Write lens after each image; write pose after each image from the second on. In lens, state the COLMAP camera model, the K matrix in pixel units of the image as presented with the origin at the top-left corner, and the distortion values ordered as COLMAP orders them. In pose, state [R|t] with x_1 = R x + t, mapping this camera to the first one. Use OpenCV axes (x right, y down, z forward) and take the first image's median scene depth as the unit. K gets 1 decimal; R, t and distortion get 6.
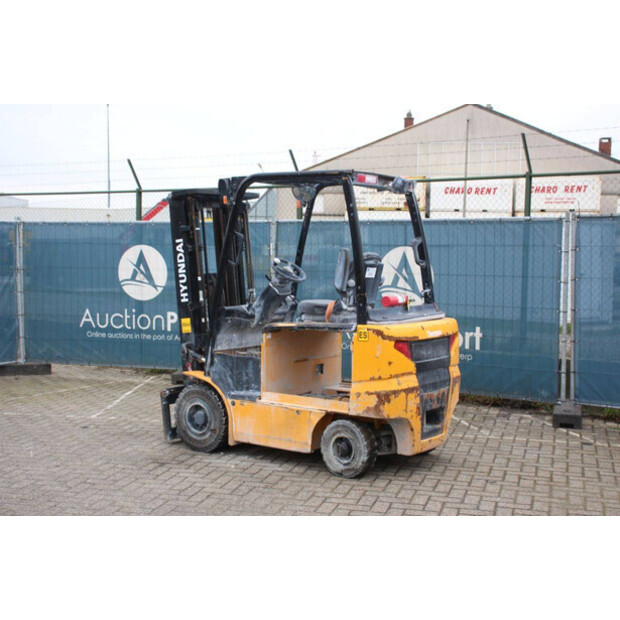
lens RADIAL K [[914.5, 0, 310.0], [0, 914.5, 310.0], [0, 0, 1]] dist [0.076628, 0.024596]
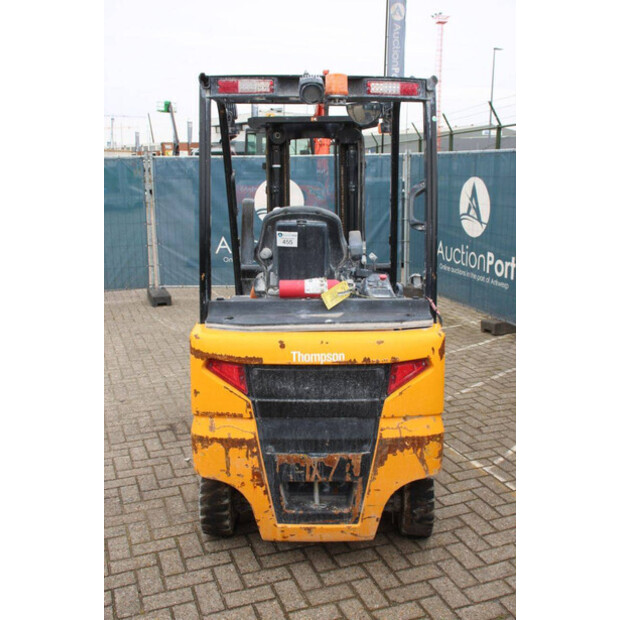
lens RADIAL K [[676.7, 0, 310.0], [0, 676.7, 310.0], [0, 0, 1]] dist [-0.025520, -0.002236]
pose [[0.590944, 0.160876, -0.790509, 0.279901], [-0.046786, 0.985099, 0.165503, -0.044017], [0.805355, -0.060818, 0.589665, 0.457822]]
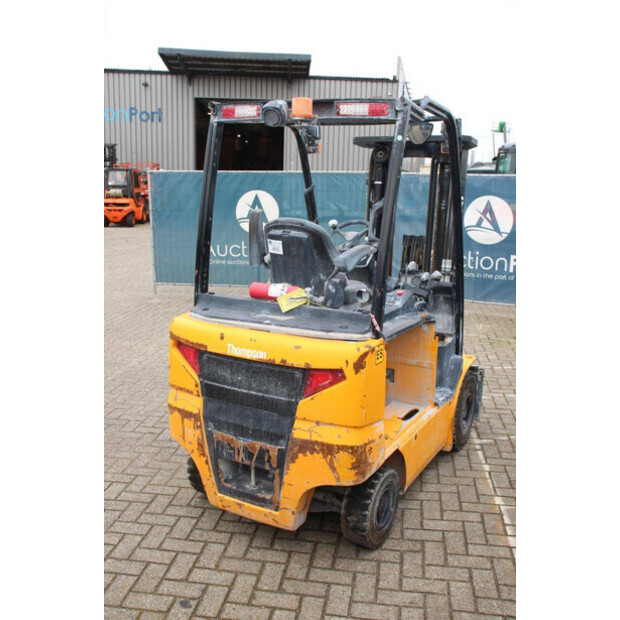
lens RADIAL K [[638.7, 0, 310.0], [0, 638.7, 310.0], [0, 0, 1]] dist [-0.060936, 0.025922]
pose [[0.125516, 0.197135, -0.972308, 0.343747], [-0.086325, 0.978512, 0.187249, -0.054349], [0.988329, 0.060431, 0.139837, 0.597462]]
